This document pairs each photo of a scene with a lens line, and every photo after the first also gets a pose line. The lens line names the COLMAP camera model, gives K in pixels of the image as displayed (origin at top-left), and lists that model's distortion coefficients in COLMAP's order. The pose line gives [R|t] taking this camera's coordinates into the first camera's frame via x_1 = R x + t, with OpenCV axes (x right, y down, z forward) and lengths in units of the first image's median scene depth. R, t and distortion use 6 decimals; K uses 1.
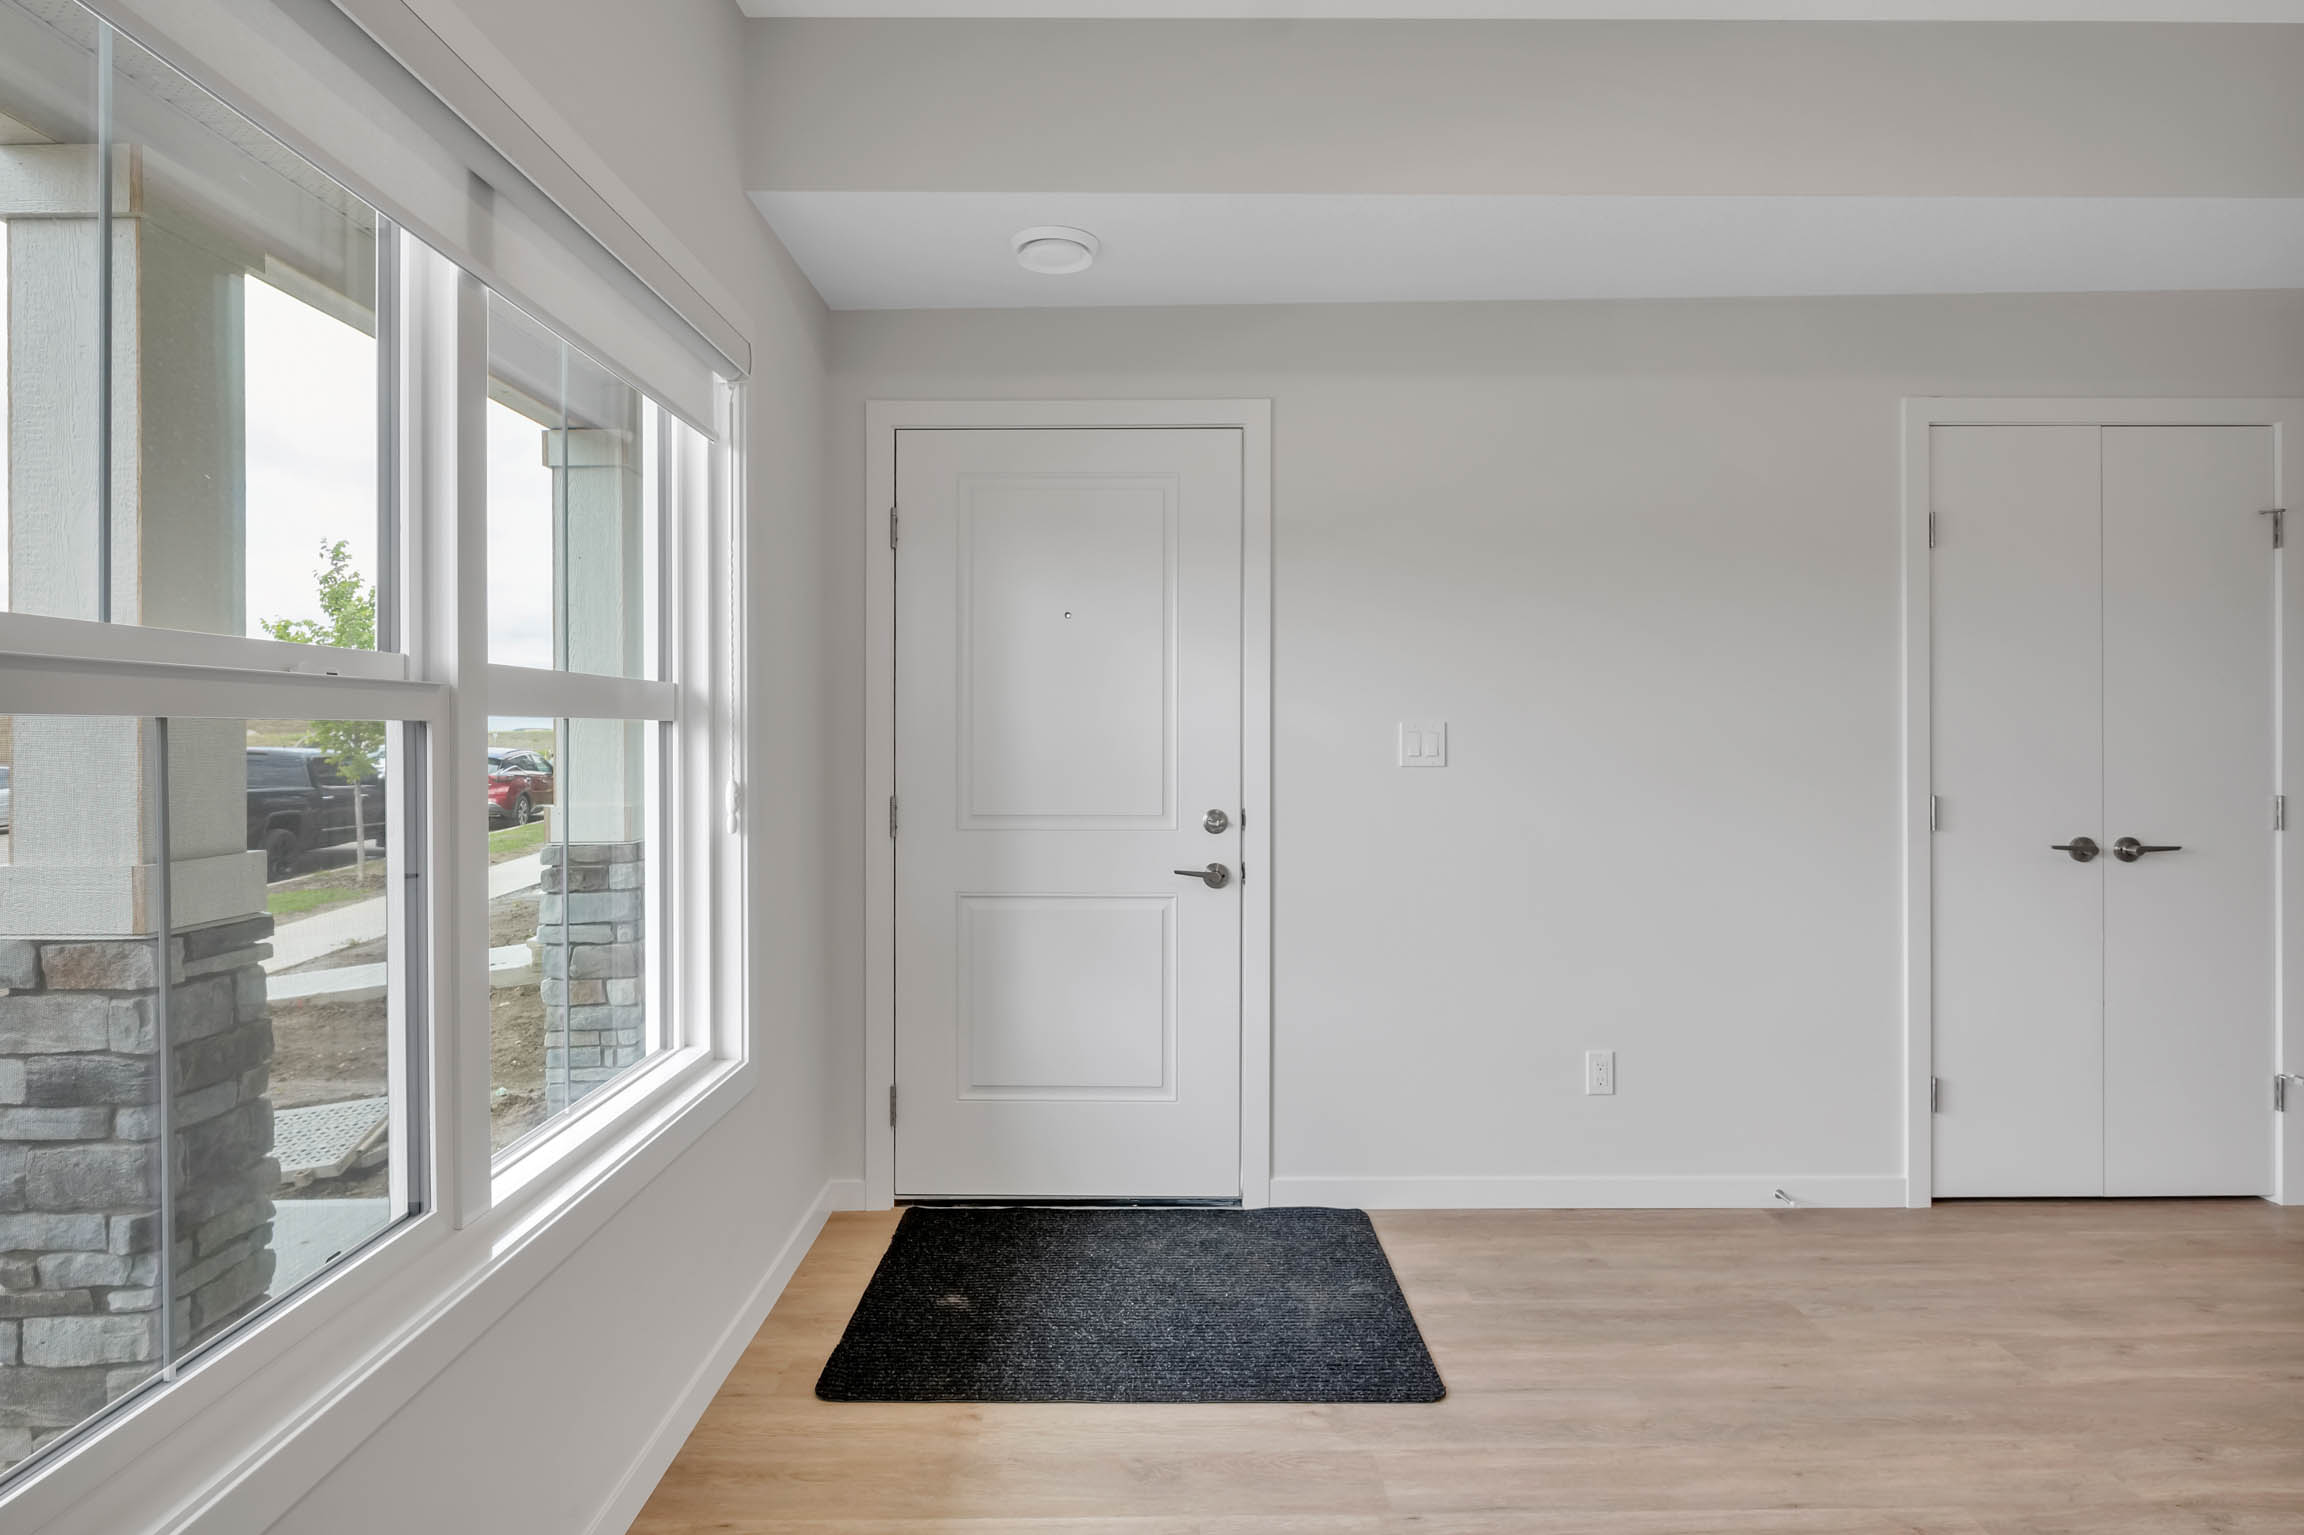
lens RADIAL K [[1224.5, 0, 1135.7], [0, 1224.5, 742.6], [0, 0, 1]] dist [0.002197, -0.005943]
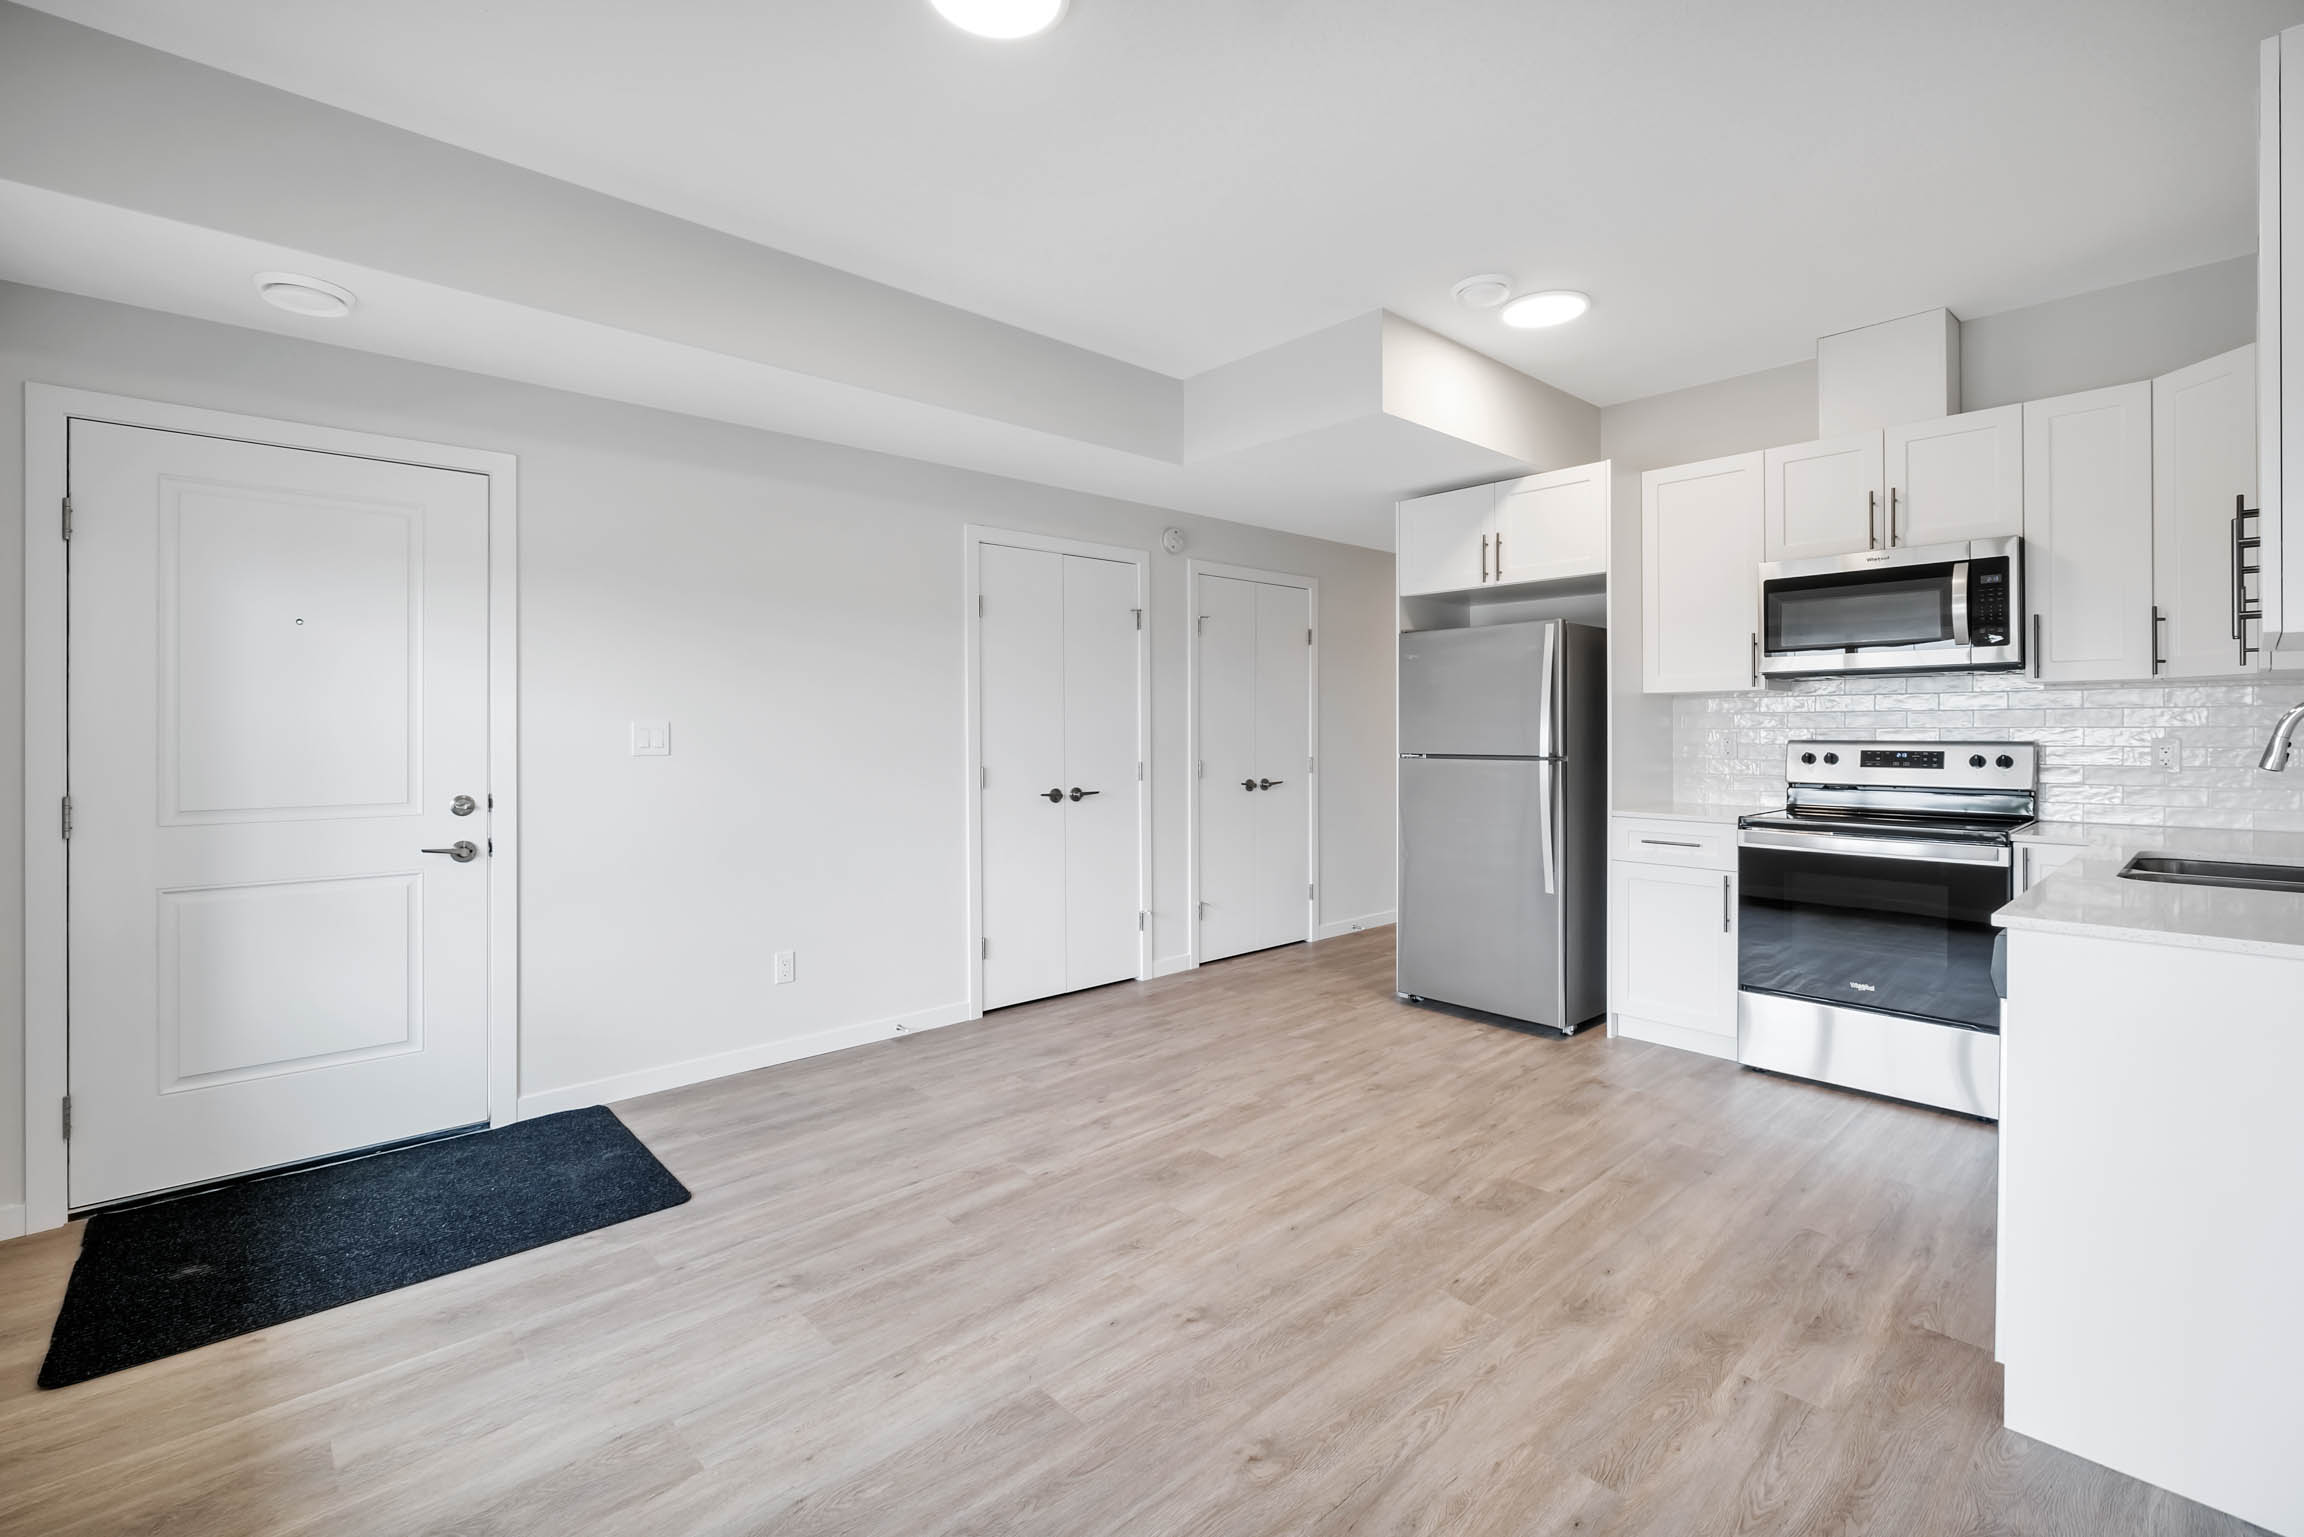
lens RADIAL K [[1022.2, 0, 1153.1], [0, 1022.2, 722.4], [0, 0, 1]] dist [-0.001045, -0.001390]
pose [[0.737867, 0.002783, 0.674940, -0.119221], [0.007638, 0.999893, -0.012473, 0.002156], [-0.674903, 0.014358, 0.737767, -0.189561]]
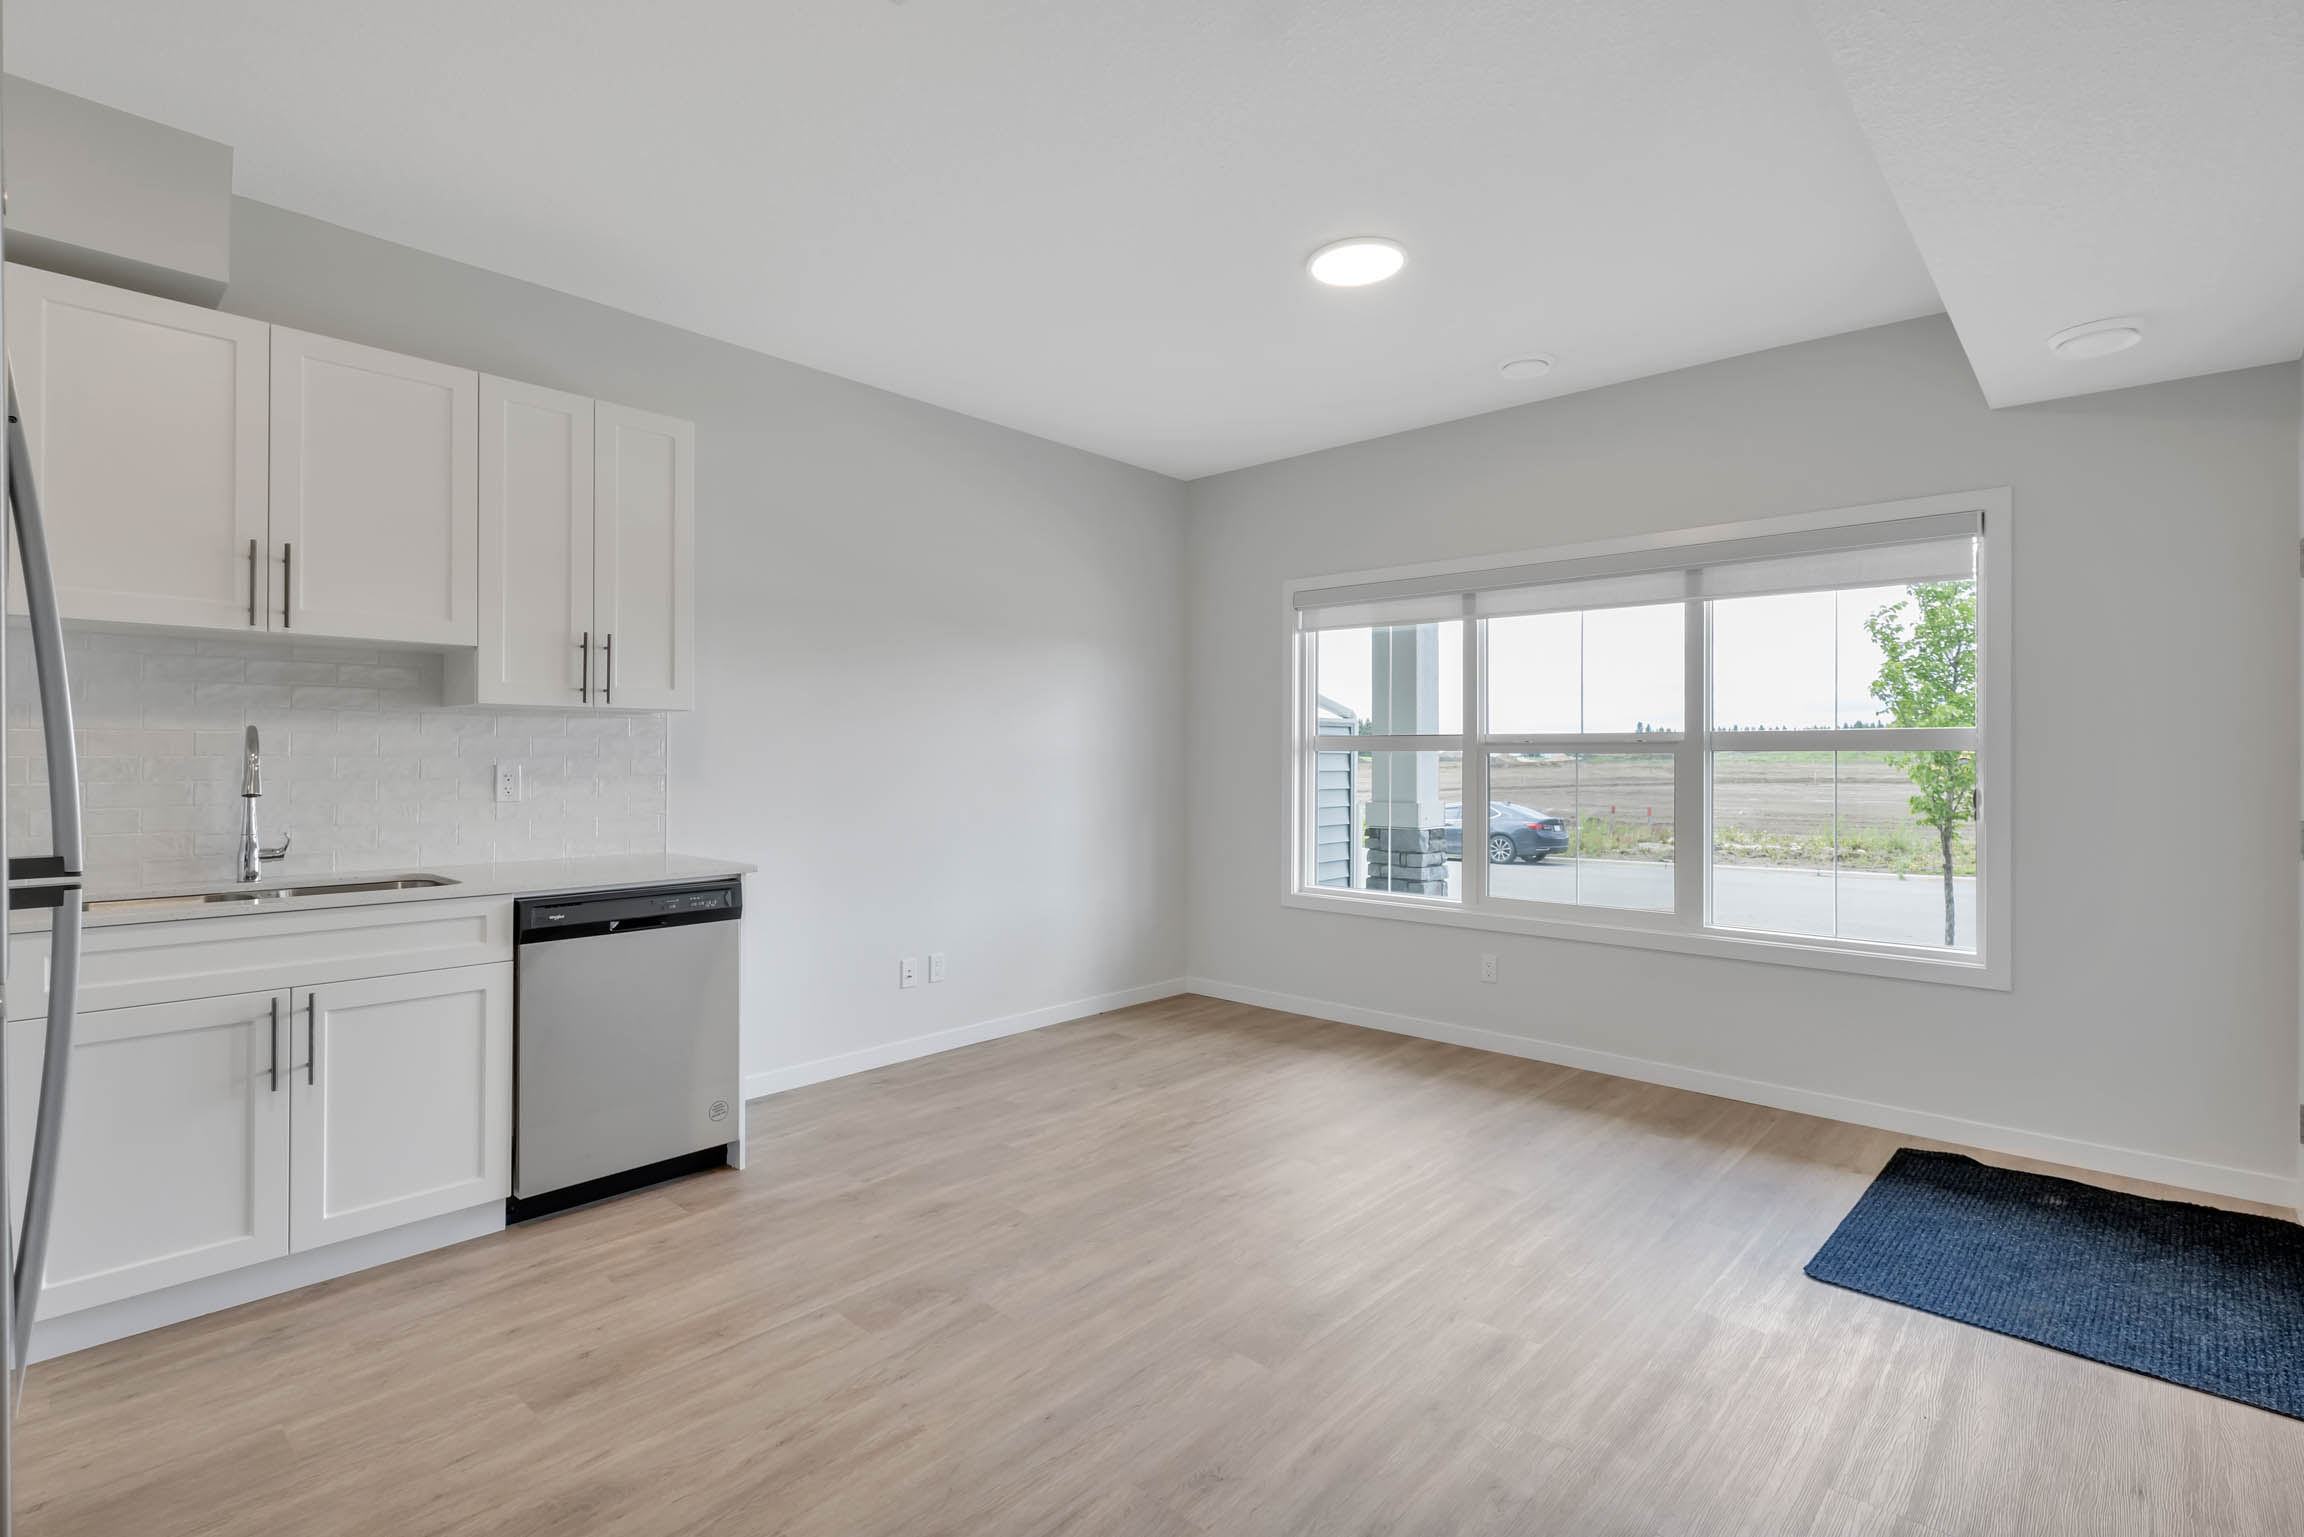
lens RADIAL K [[1087.9, 0, 1154.4], [0, 1087.9, 747.7], [0, 0, 1]] dist [0.002480, -0.001411]
pose [[-0.676729, -0.006117, -0.736207, 1.213517], [-0.008916, 0.999960, -0.000113, -0.011452], [0.736178, 0.006487, -0.676757, 0.983031]]
